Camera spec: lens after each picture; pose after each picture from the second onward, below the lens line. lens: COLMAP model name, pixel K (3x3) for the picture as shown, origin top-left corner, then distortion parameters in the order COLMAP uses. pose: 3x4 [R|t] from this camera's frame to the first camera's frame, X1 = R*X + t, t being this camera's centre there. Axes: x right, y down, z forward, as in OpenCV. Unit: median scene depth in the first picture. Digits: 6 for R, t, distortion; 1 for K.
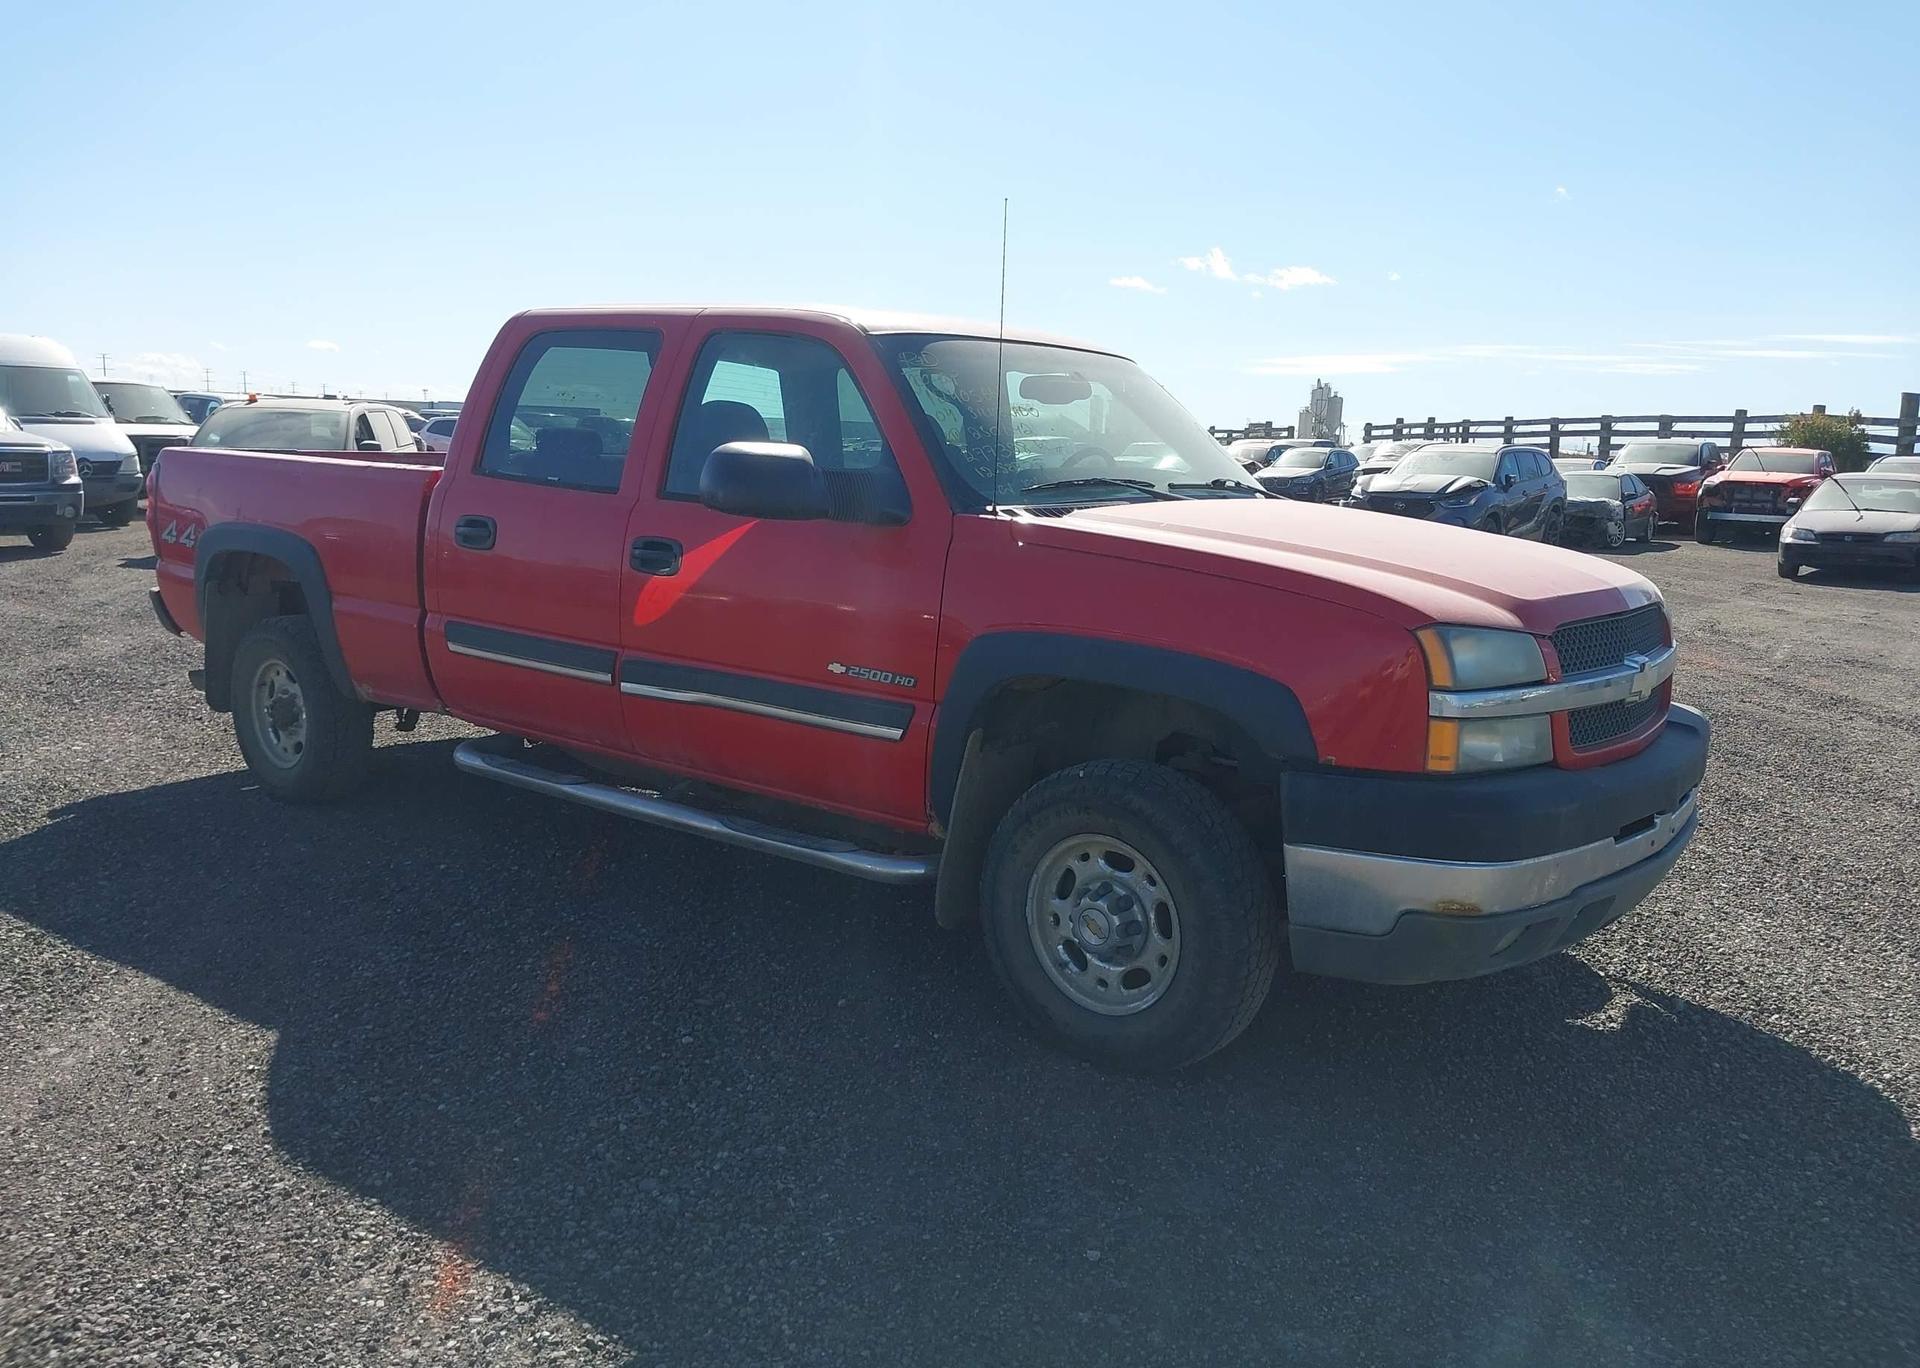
lens RADIAL K [[1528.1, 0, 972.3], [0, 1528.1, 682.7], [0, 0, 1]] dist [0.073432, -0.119886]
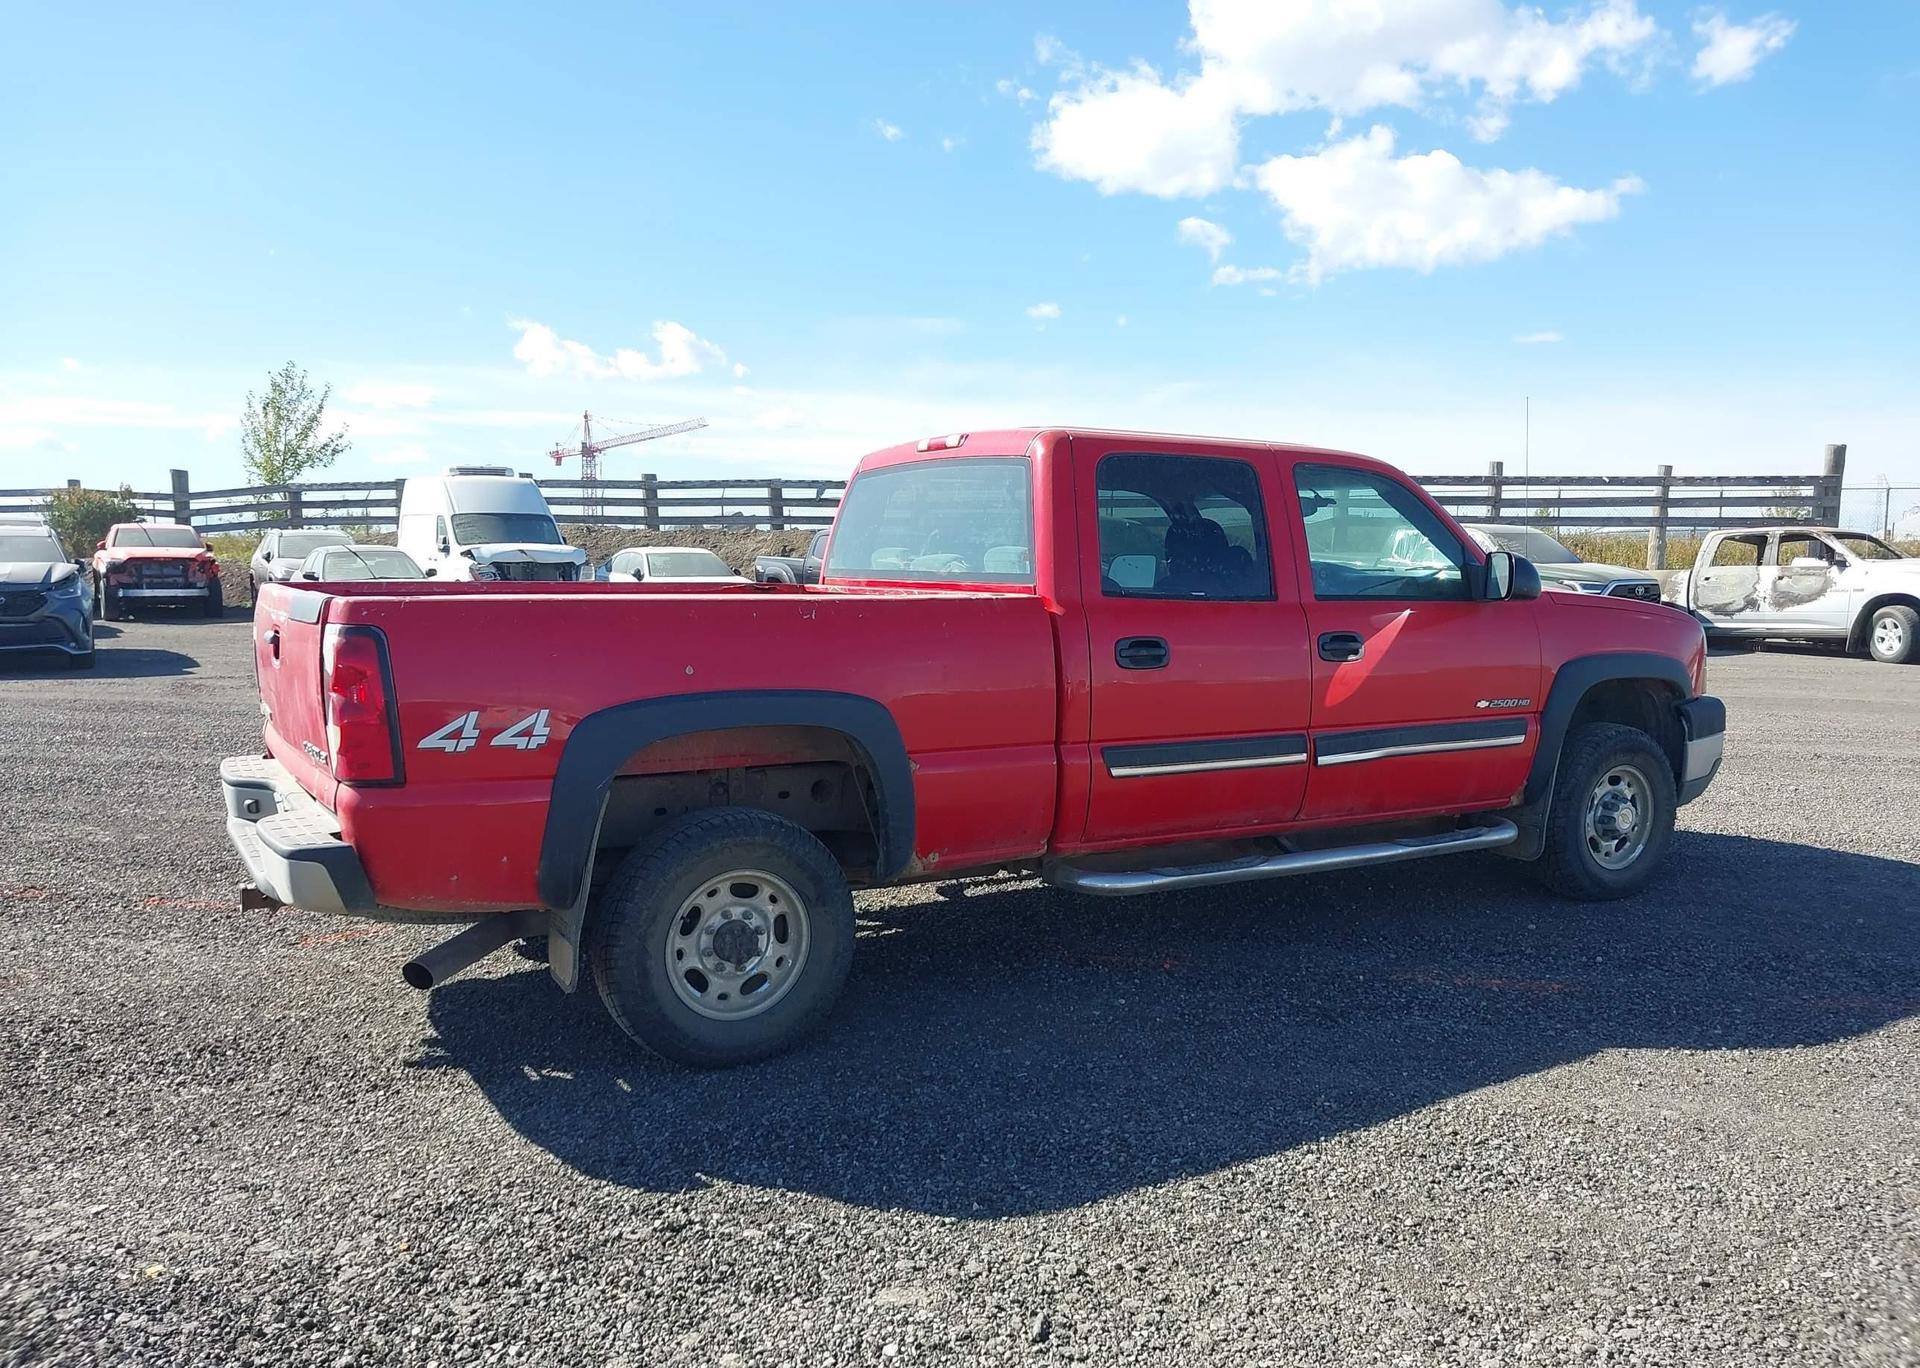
lens RADIAL K [[1556.0, 0, 960.0], [0, 1556.0, 684.0], [0, 0, 1]] dist [0.052708, 0.000312]
pose [[0.337921, -0.115904, 0.934011, -1.608522], [0.156394, 0.985506, 0.065711, -0.199450], [-0.928090, 0.123868, 0.351150, 0.936304]]
